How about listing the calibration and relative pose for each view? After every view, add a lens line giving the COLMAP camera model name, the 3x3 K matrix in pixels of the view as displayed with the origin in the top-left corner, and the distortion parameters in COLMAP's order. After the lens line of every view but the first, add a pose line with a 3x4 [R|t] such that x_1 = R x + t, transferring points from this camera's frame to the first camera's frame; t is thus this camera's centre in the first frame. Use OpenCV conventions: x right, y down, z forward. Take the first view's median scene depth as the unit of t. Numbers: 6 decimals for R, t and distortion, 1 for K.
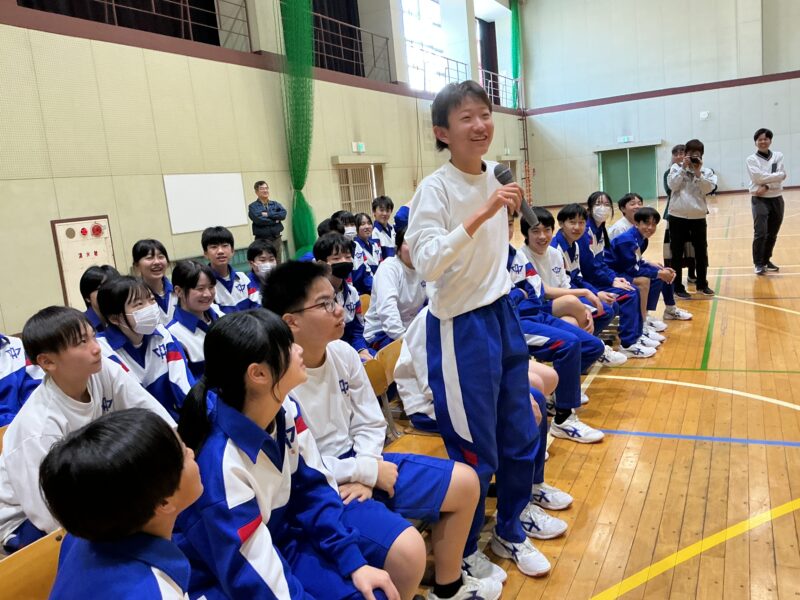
lens RADIAL K [[670.9, 0, 383.7], [0, 670.9, 294.3], [0, 0, 1]] dist [0.171756, -0.356532]
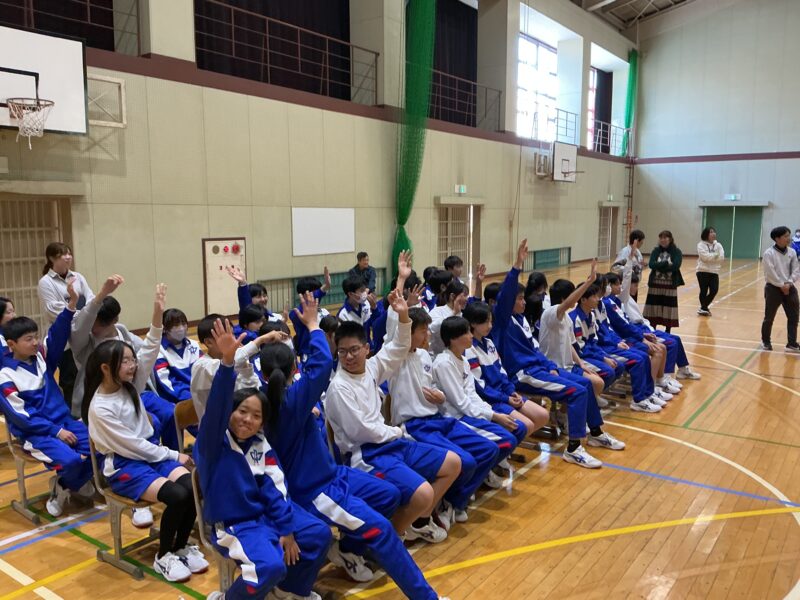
lens RADIAL K [[670.9, 0, 383.7], [0, 670.9, 294.3], [0, 0, 1]] dist [0.171756, -0.356532]
pose [[0.982388, 0.113947, -0.148090, 0.025899], [-0.117292, 0.992998, -0.014026, -0.018697], [0.145454, 0.031149, 0.988874, -0.124041]]
